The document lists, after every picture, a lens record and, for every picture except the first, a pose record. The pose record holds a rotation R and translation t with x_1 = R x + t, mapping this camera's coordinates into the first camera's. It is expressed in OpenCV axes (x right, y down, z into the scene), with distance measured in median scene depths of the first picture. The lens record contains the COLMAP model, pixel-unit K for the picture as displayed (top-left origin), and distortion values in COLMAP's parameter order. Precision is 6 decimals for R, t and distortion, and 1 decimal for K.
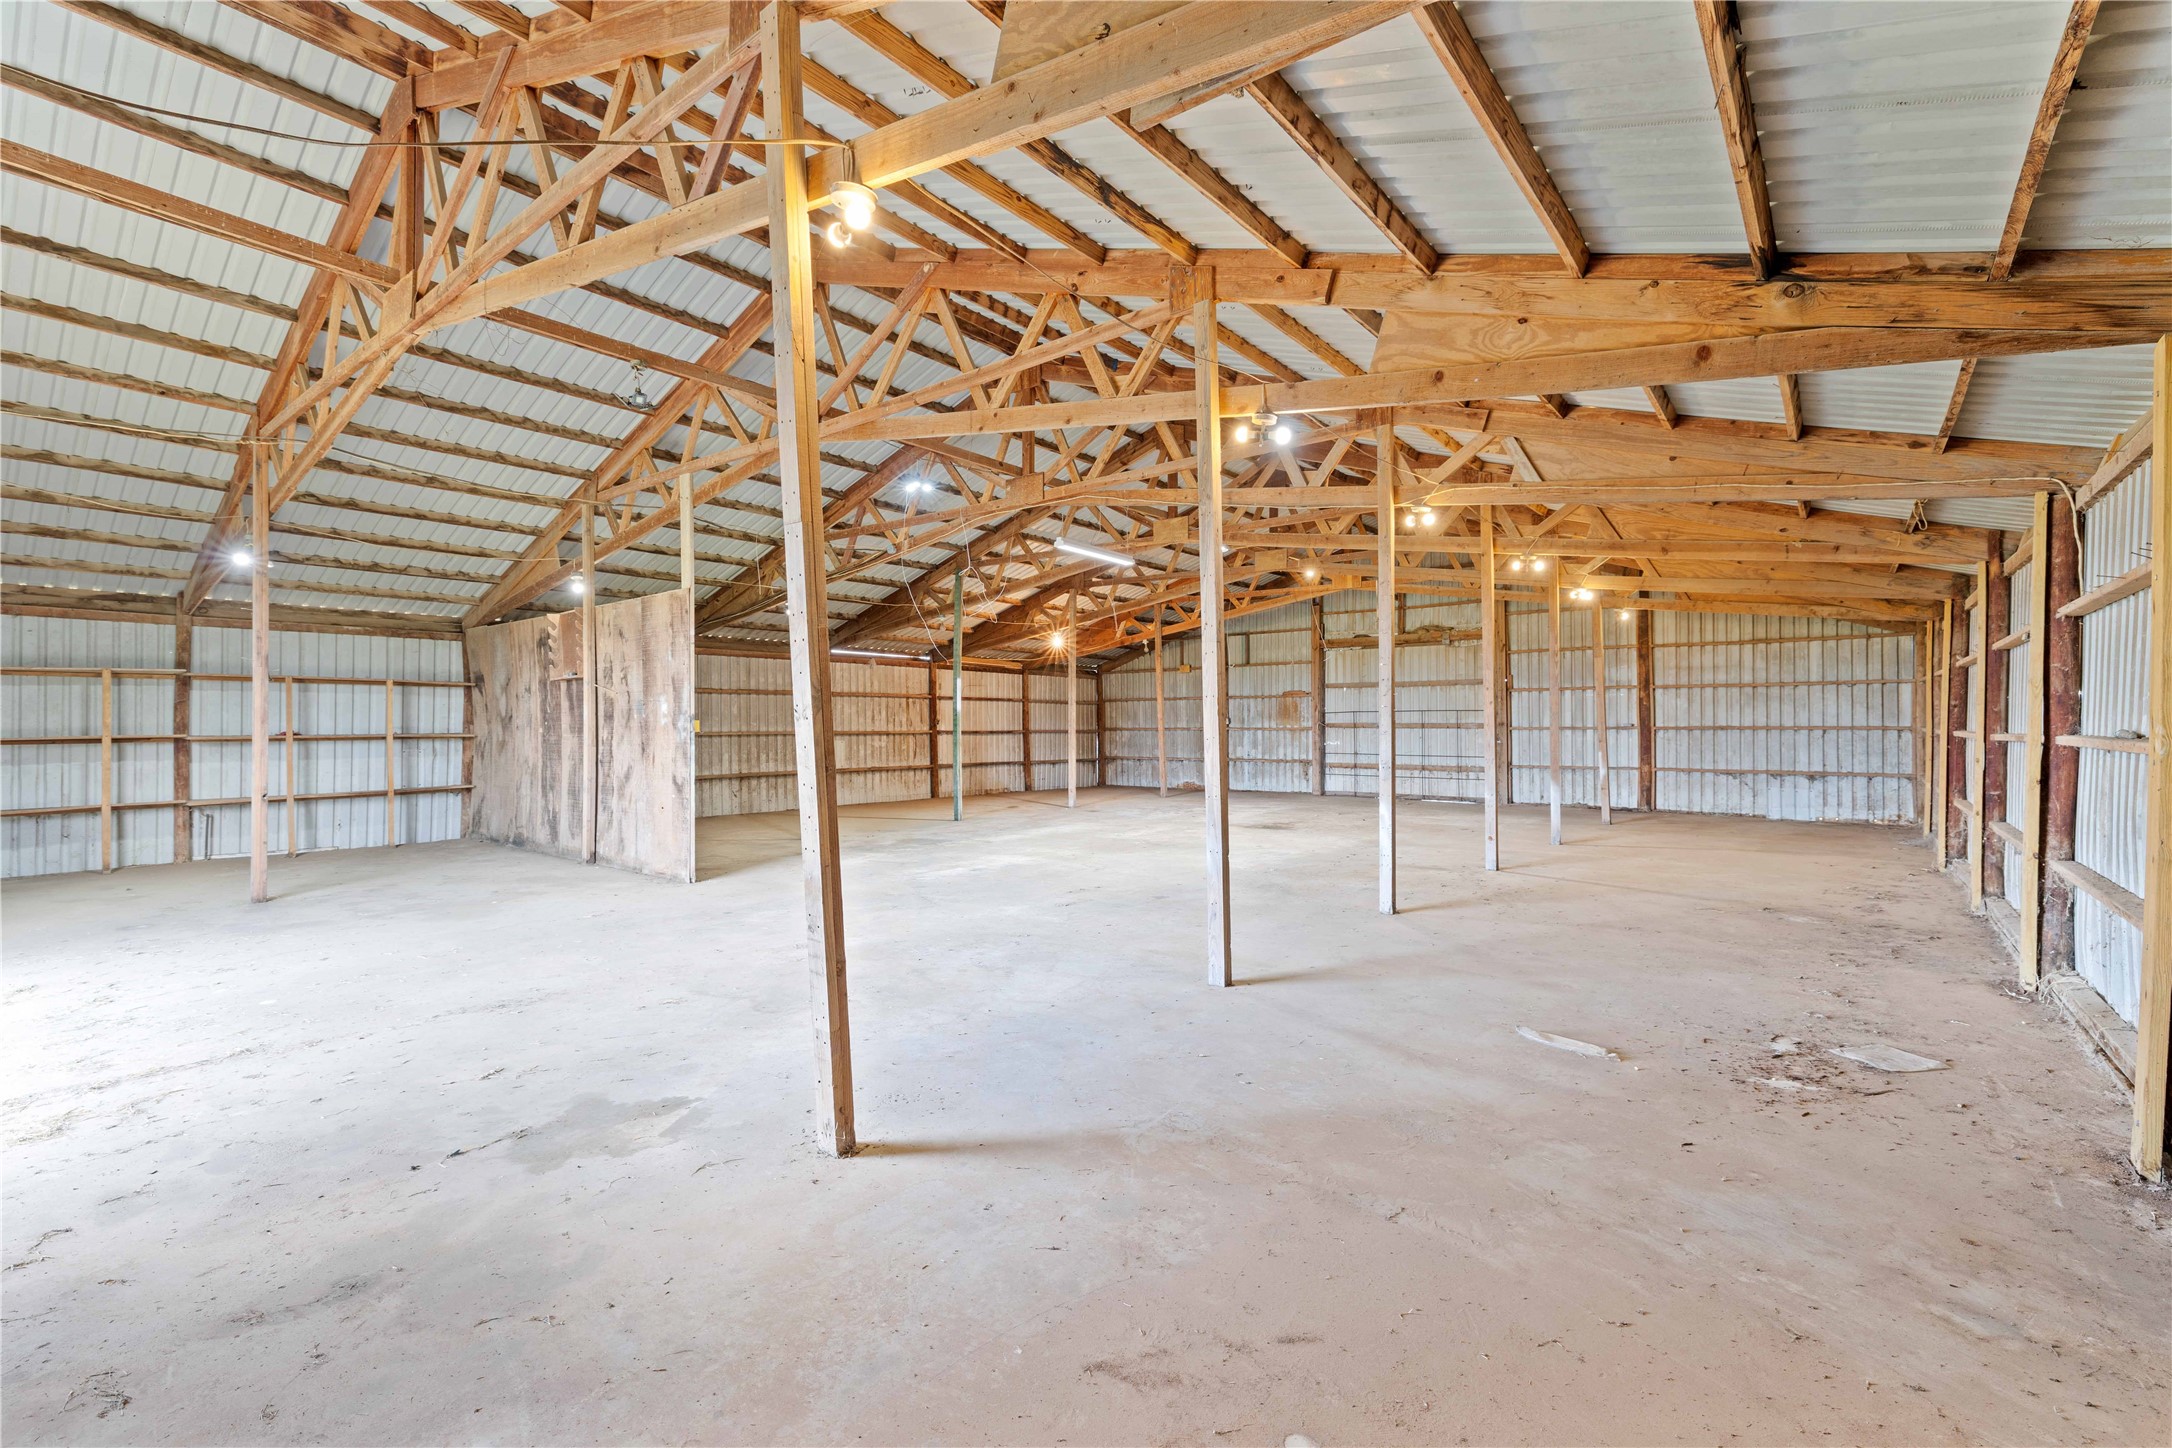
lens RADIAL K [[1047.5, 0, 1086.0], [0, 1047.5, 724.0], [0, 0, 1]] dist [0.025422, -0.000384]
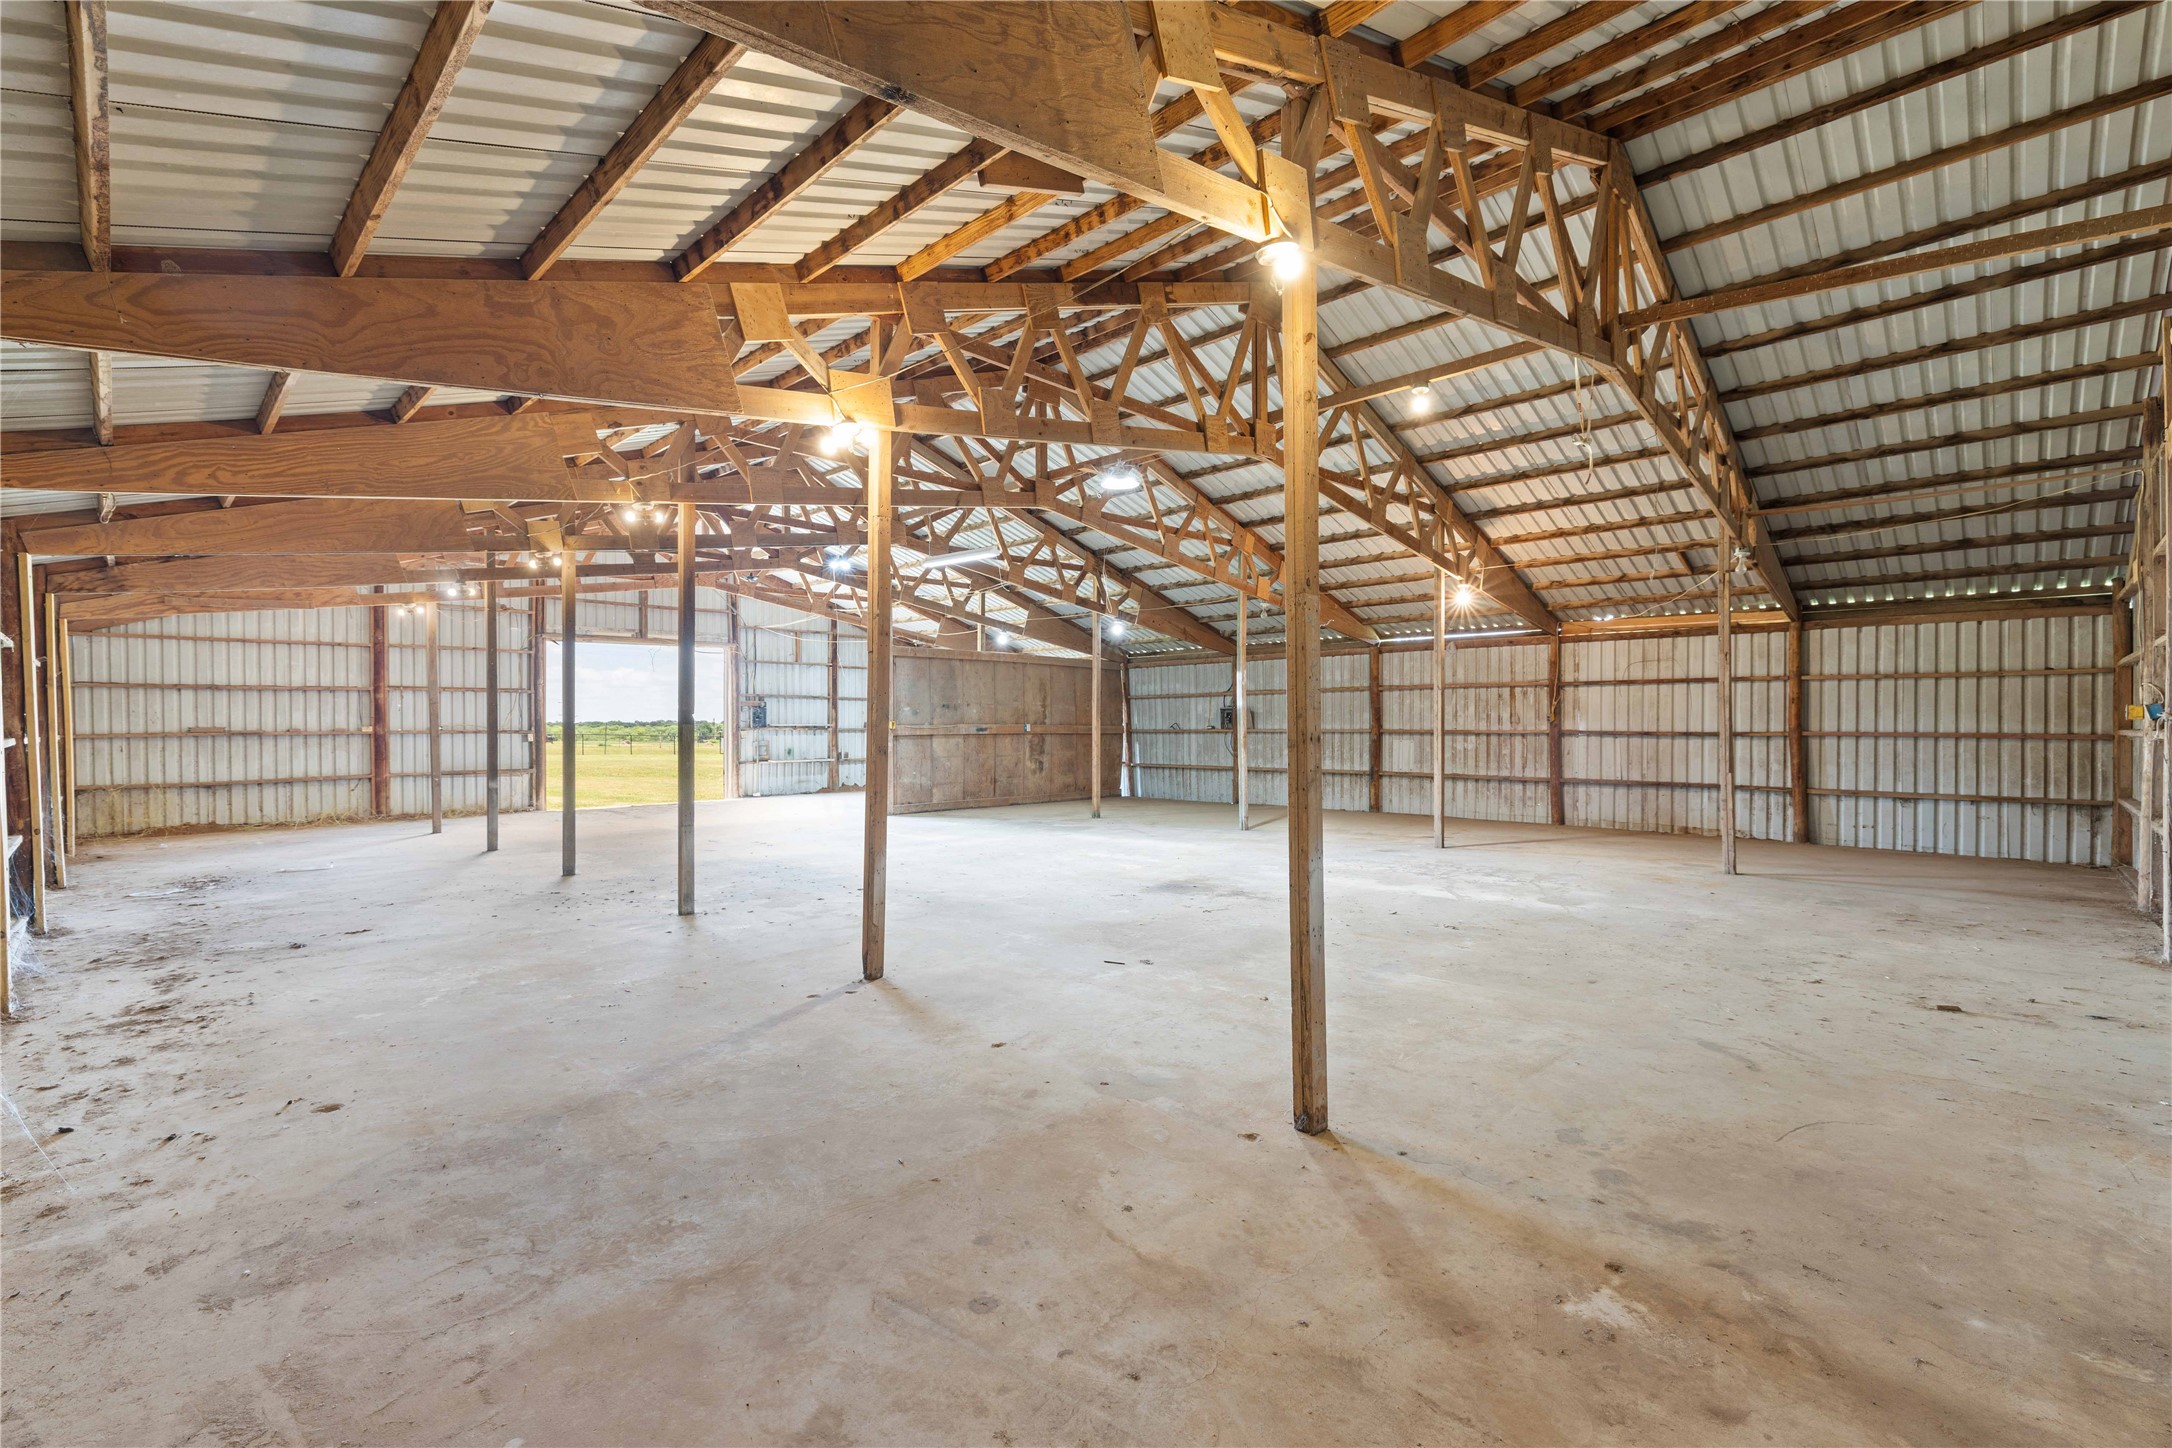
lens RADIAL K [[1047.5, 0, 1086.0], [0, 1047.5, 724.0], [0, 0, 1]] dist [0.025422, -0.000384]
pose [[-0.206573, 0.001496, -0.978430, 0.626569], [0.002229, 0.999997, 0.001059, 0.000560], [0.978429, -0.001962, -0.206576, 0.840017]]
